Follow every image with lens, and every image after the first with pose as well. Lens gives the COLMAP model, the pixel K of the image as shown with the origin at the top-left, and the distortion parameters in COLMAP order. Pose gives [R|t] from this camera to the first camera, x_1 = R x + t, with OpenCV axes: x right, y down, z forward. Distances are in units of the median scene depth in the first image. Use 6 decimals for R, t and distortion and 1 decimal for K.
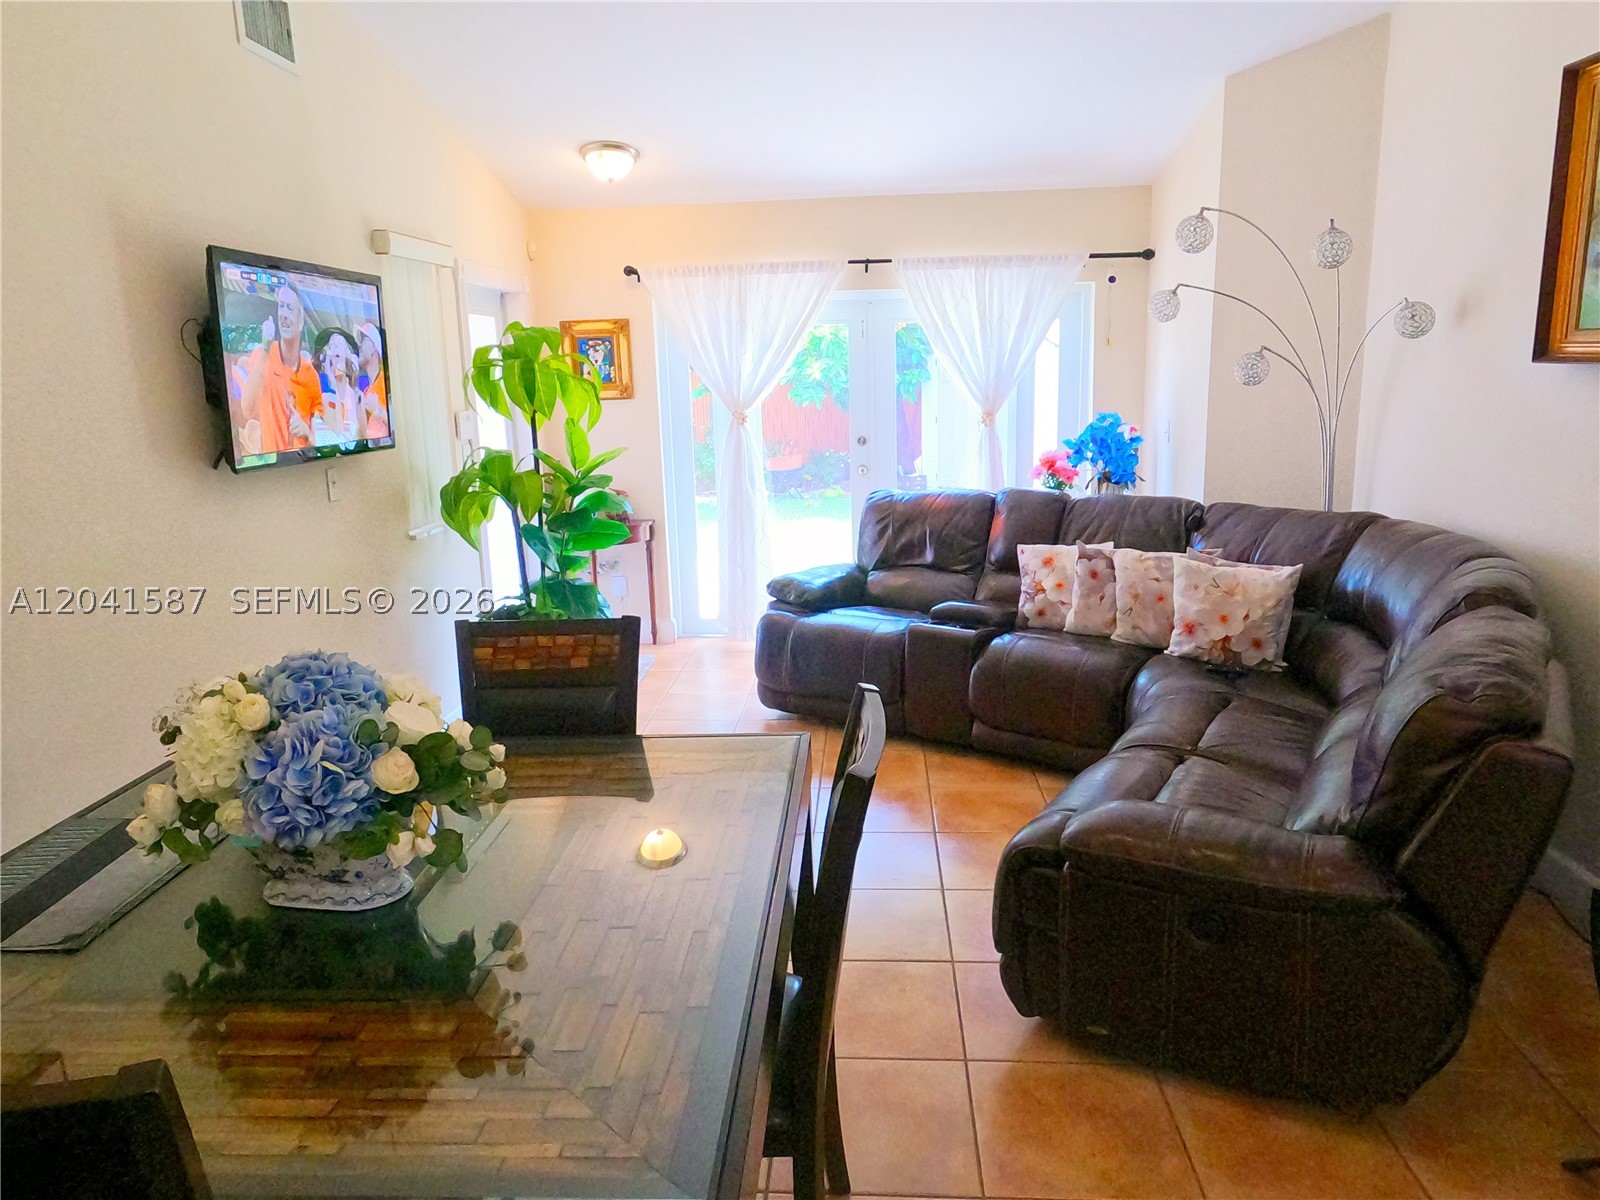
lens RADIAL K [[1082.9, 0, 796.7], [0, 1082.9, 597.8], [0, 0, 1]] dist [-0.004197, 0.004392]
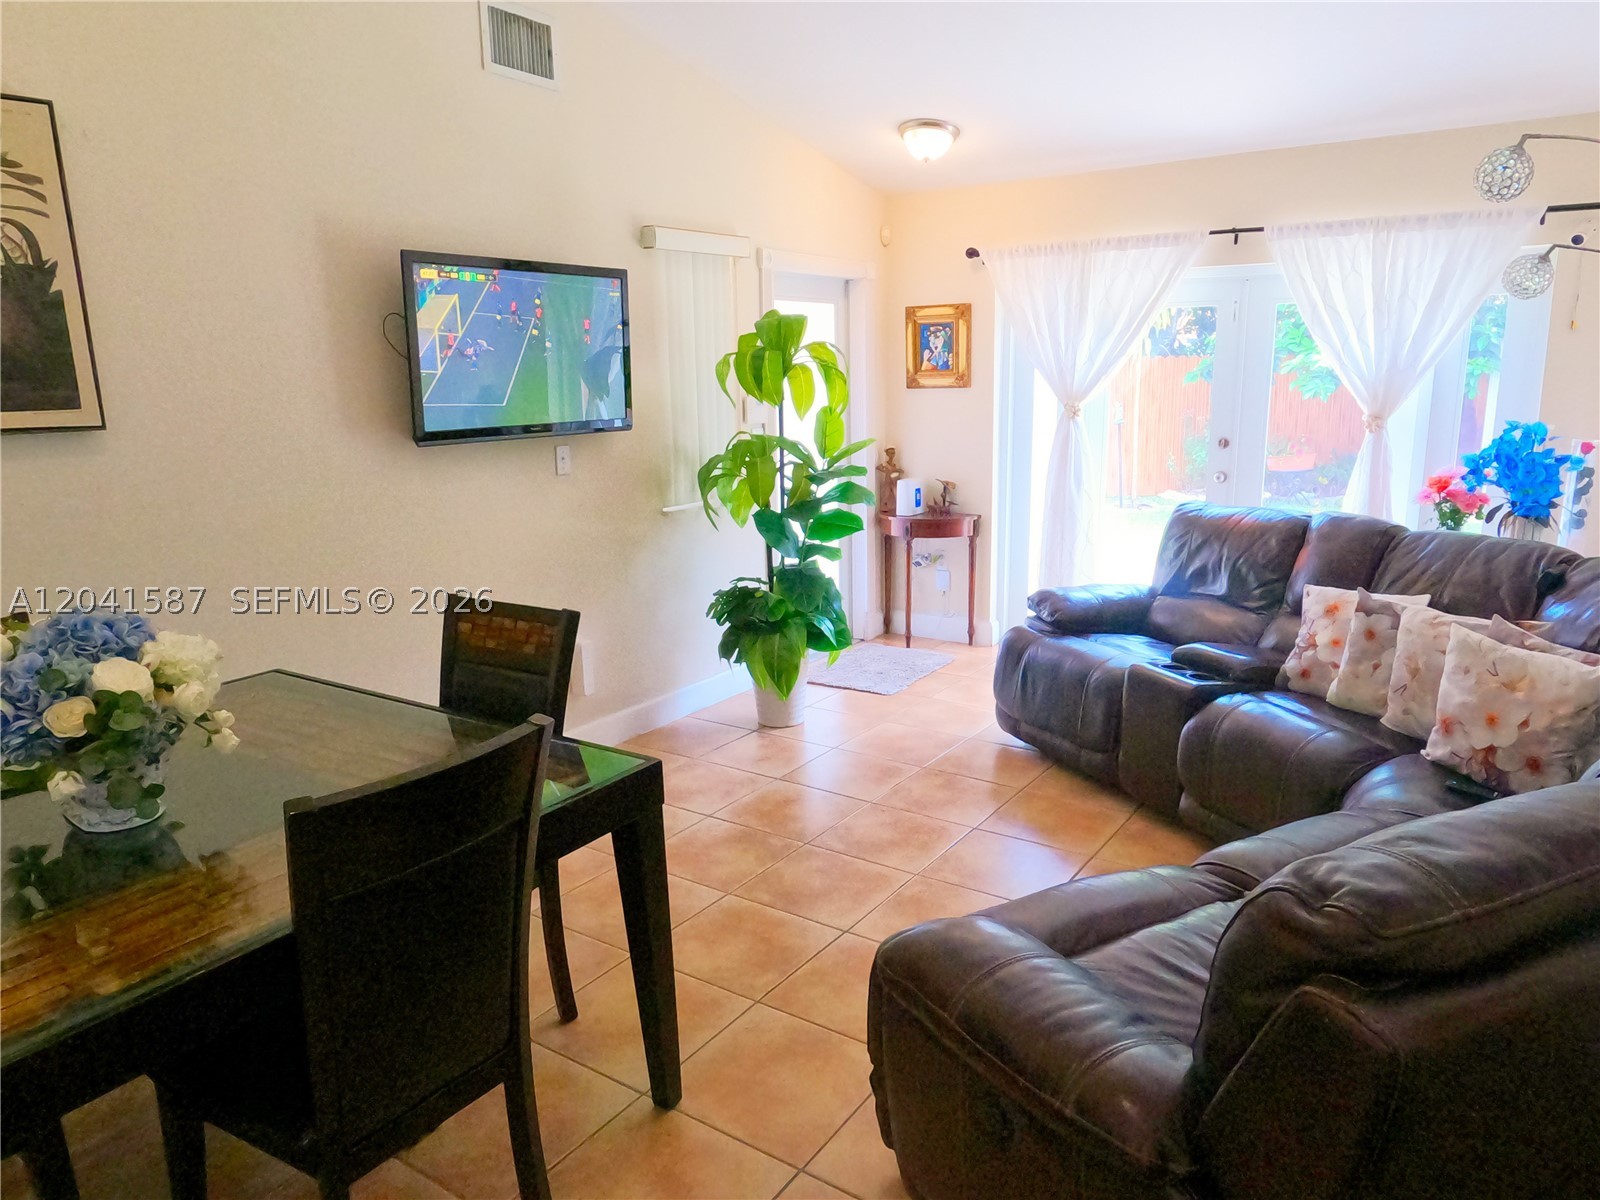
lens RADIAL K [[1082.9, 0, 799.4], [0, 1082.9, 599.3], [0, 0, 1]] dist [-0.004197, 0.004392]
pose [[0.860695, 0.119959, -0.494786, 0.262792], [-0.111575, 0.992664, 0.046580, -0.031913], [0.496744, 0.015115, 0.867765, 0.121823]]
